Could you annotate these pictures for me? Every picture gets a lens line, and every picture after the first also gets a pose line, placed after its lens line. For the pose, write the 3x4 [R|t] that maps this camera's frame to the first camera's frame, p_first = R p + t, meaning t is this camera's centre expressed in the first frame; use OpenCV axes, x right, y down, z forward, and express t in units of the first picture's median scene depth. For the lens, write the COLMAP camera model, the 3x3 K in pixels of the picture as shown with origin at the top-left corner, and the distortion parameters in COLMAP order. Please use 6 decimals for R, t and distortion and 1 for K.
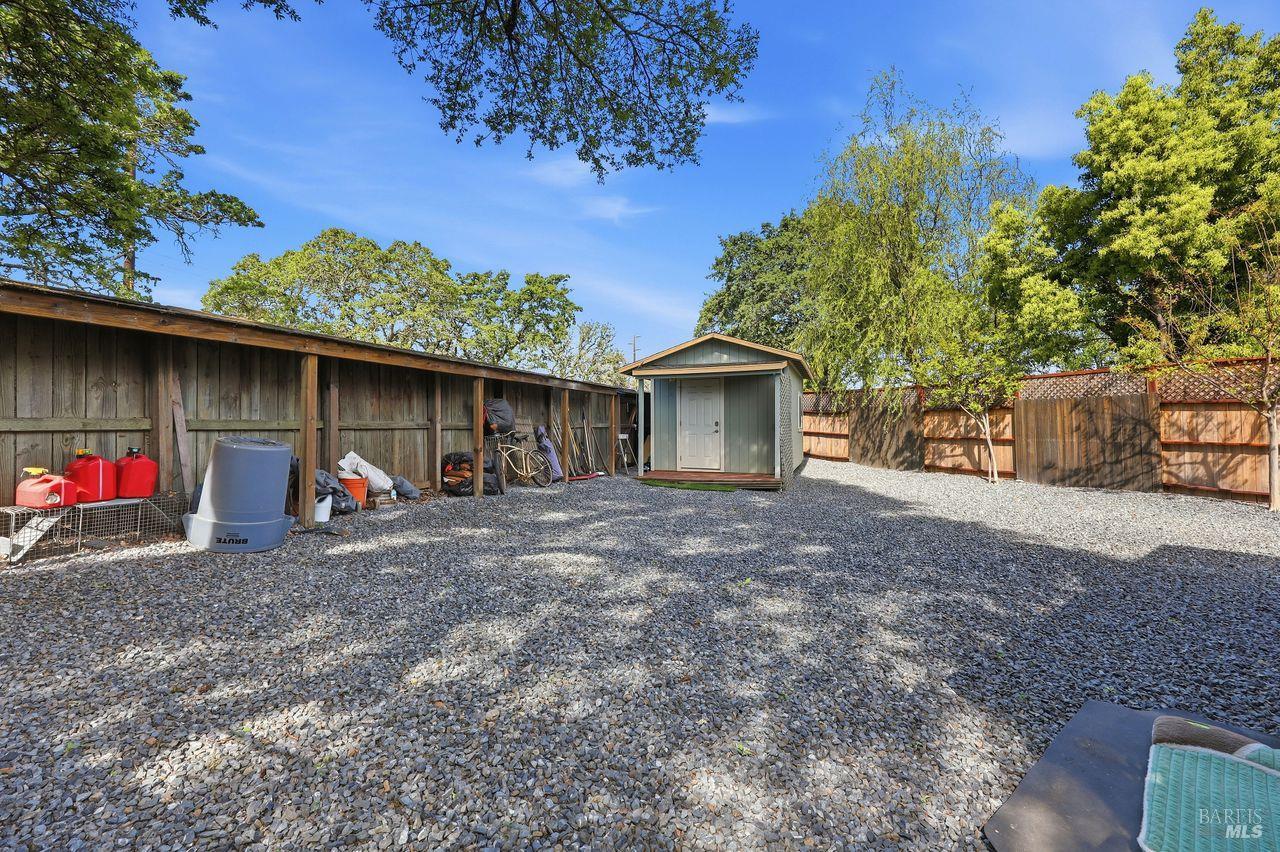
lens RADIAL K [[521.7, 0, 638.7], [0, 521.7, 415.1], [0, 0, 1]] dist [-0.001666, 0.000188]
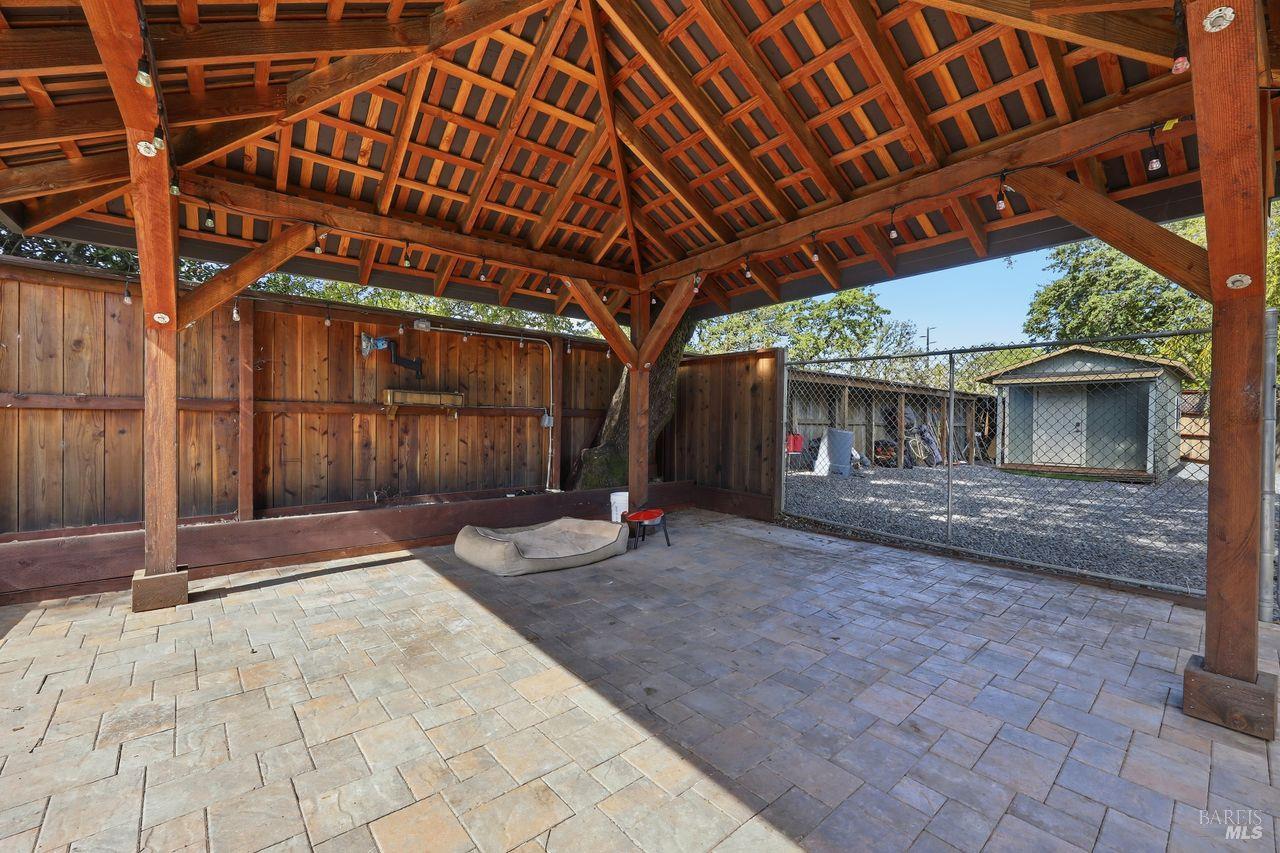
lens RADIAL K [[521.7, 0, 637.5], [0, 521.7, 426.5], [0, 0, 1]] dist [-0.001666, 0.000188]
pose [[0.878929, 0.017884, -0.476617, -0.145486], [-0.005255, 0.999599, 0.027817, -0.005996], [0.476923, -0.021944, 0.878671, -0.436274]]
